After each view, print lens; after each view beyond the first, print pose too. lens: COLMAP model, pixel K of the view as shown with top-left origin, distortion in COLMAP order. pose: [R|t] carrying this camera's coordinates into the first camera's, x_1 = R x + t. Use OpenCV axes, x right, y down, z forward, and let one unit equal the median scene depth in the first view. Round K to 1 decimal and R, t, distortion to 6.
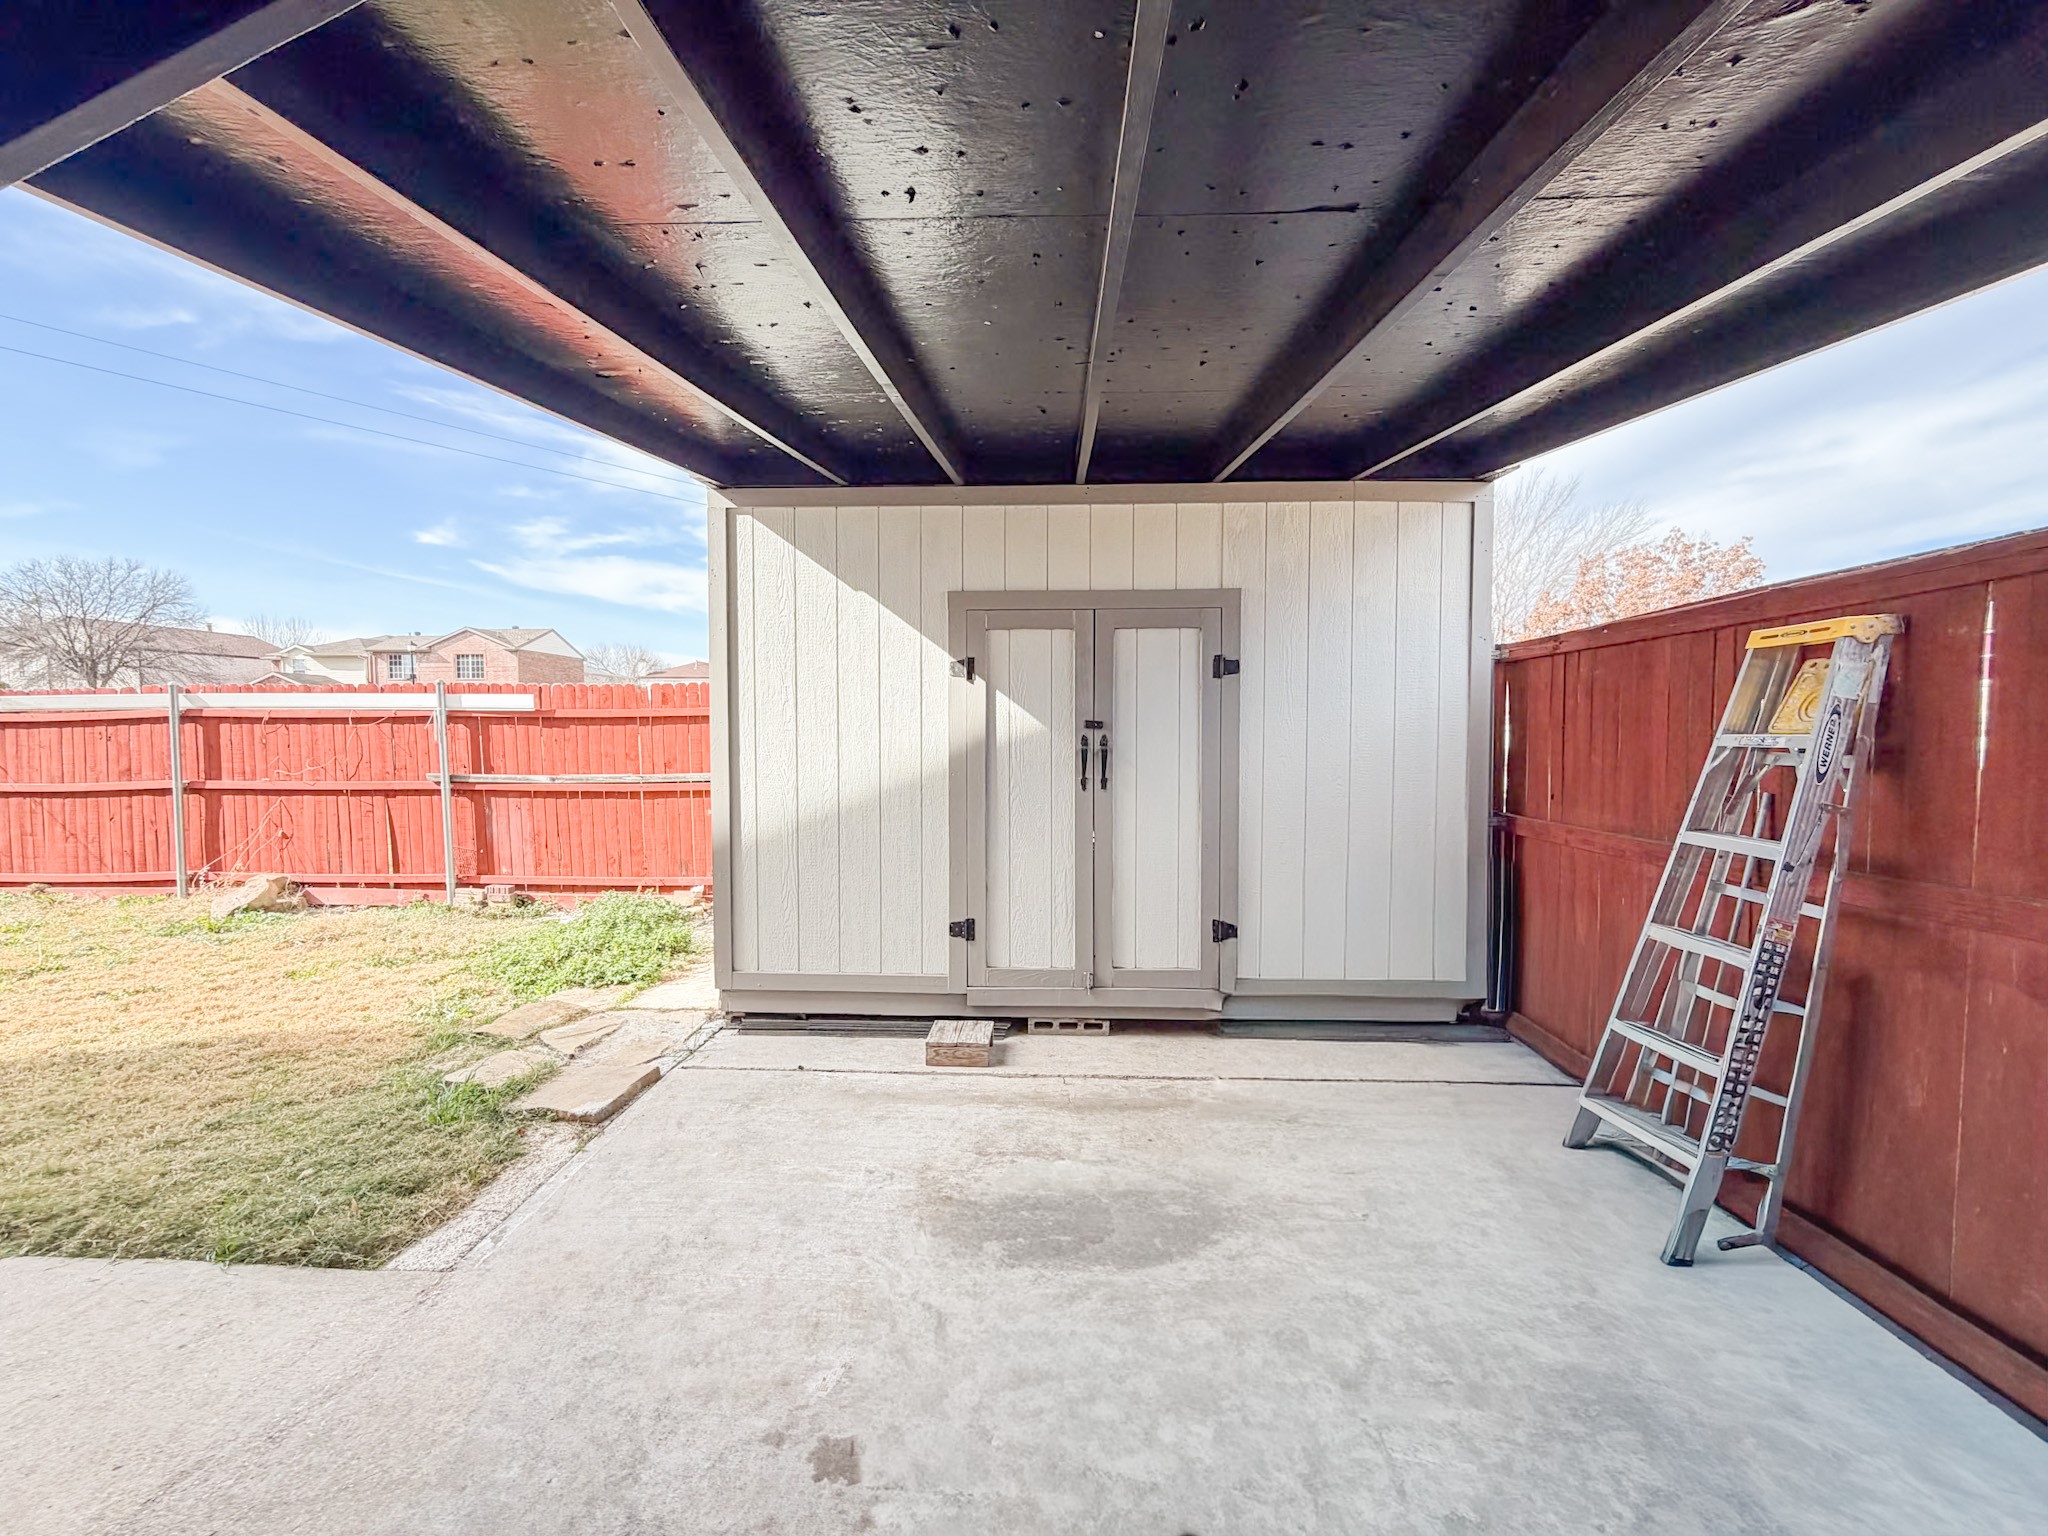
lens RADIAL K [[815.7, 0, 1024.0], [0, 815.7, 768.0], [0, 0, 1]] dist [-0.003647, -0.000039]
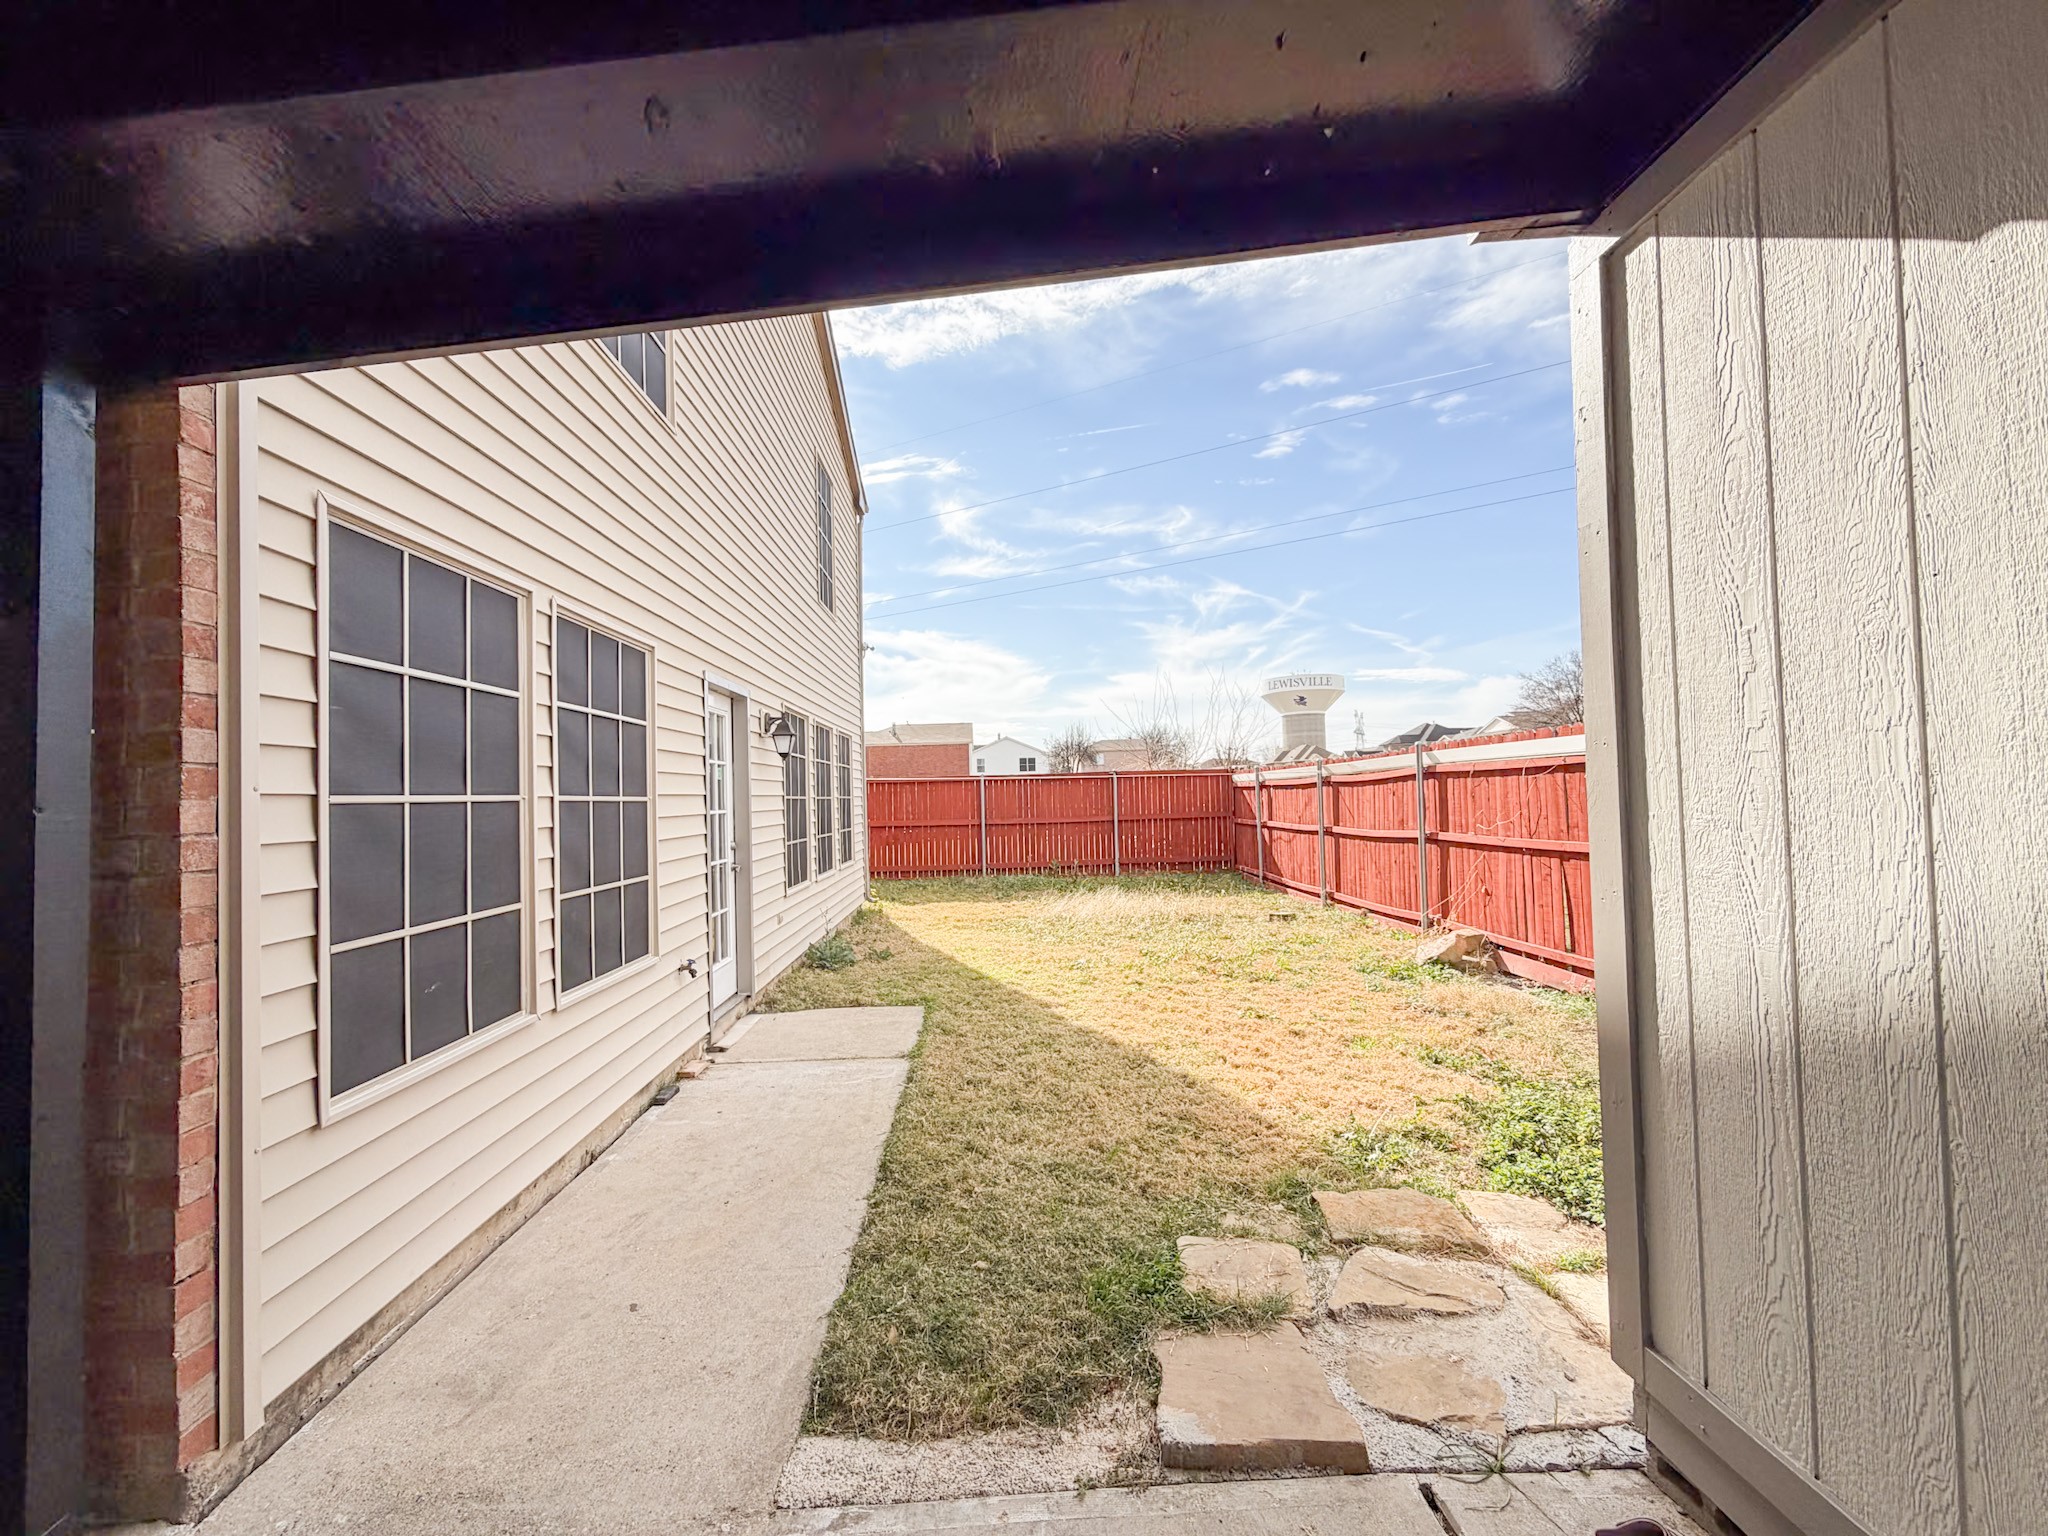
lens RADIAL K [[815.7, 0, 1024.0], [0, 815.7, 768.0], [0, 0, 1]] dist [-0.003647, -0.000039]
pose [[0.071301, -0.040301, -0.996640, 0.038231], [-0.026017, 0.998768, -0.042249, -0.015192], [0.997115, 0.028942, 0.070164, 0.627847]]
